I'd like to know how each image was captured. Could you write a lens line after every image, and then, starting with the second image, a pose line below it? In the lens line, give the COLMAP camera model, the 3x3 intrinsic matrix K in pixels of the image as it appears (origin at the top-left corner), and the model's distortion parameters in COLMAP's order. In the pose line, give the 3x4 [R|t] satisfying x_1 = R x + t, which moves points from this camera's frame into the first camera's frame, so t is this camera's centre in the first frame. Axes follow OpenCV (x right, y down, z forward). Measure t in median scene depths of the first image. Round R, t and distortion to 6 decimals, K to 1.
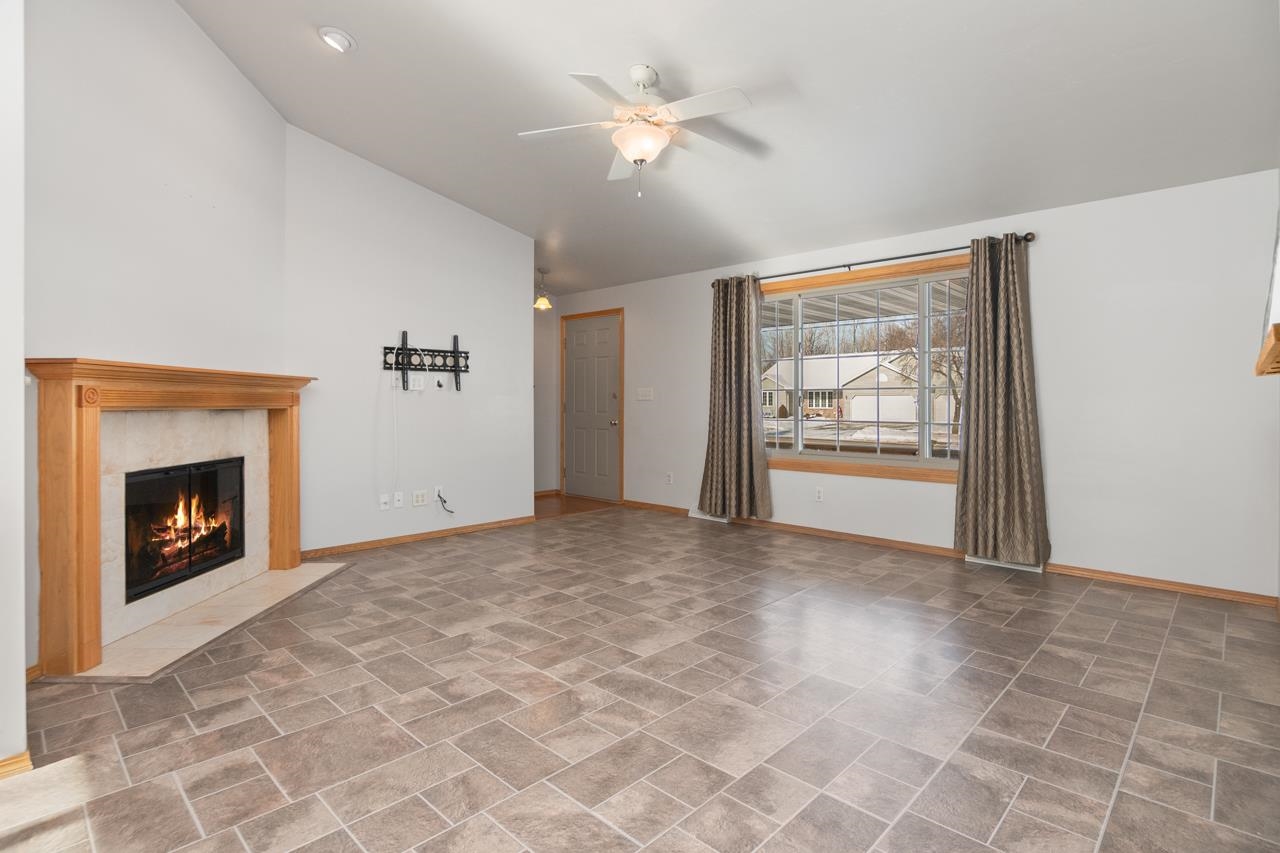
lens RADIAL K [[638.9, 0, 640.1], [0, 638.9, 416.5], [0, 0, 1]] dist [-0.022056, 0.001493]
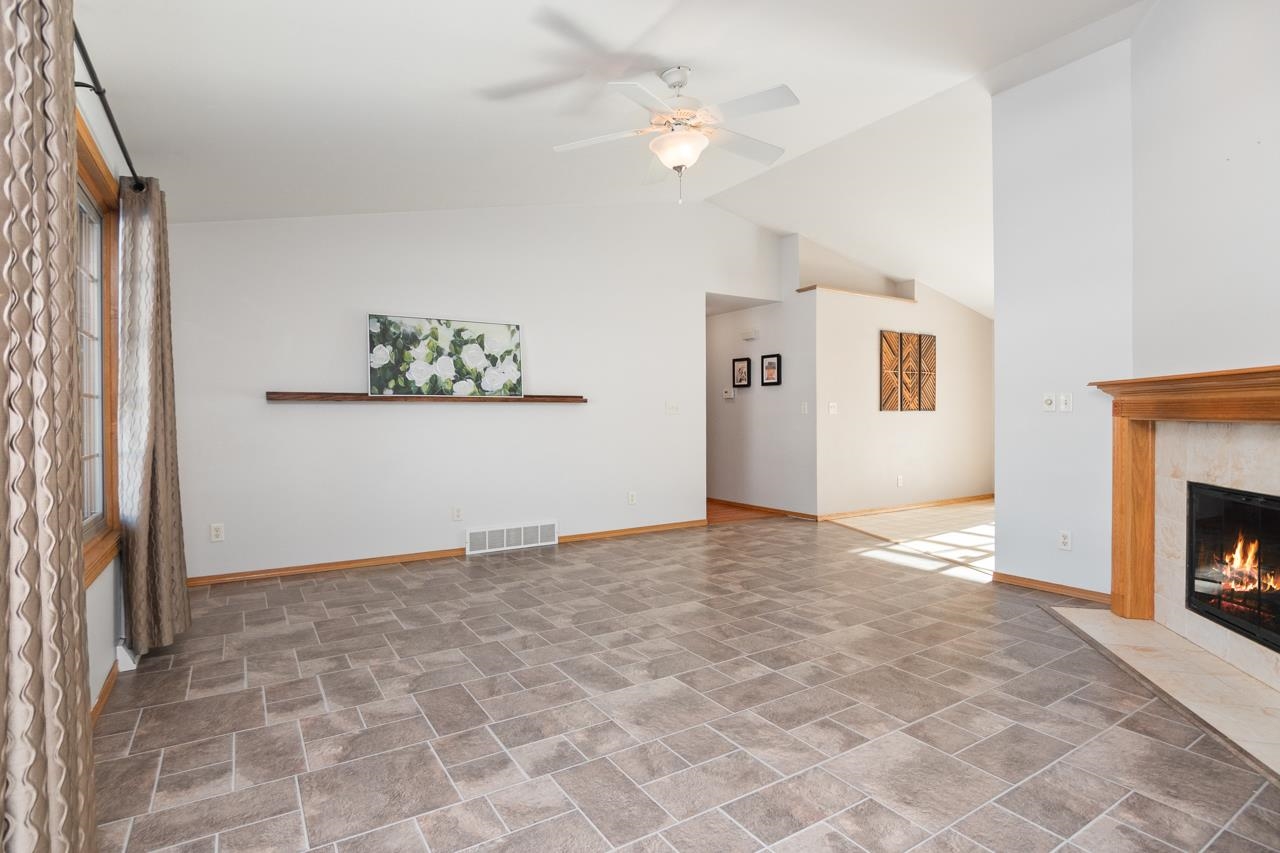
lens RADIAL K [[638.9, 0, 639.8], [0, 638.9, 416.6], [0, 0, 1]] dist [-0.022056, 0.001493]
pose [[-0.971849, 0.005013, 0.235550, -0.174449], [0.010897, 0.999660, 0.023684, -0.046260], [-0.235352, 0.025584, -0.971574, 2.024530]]
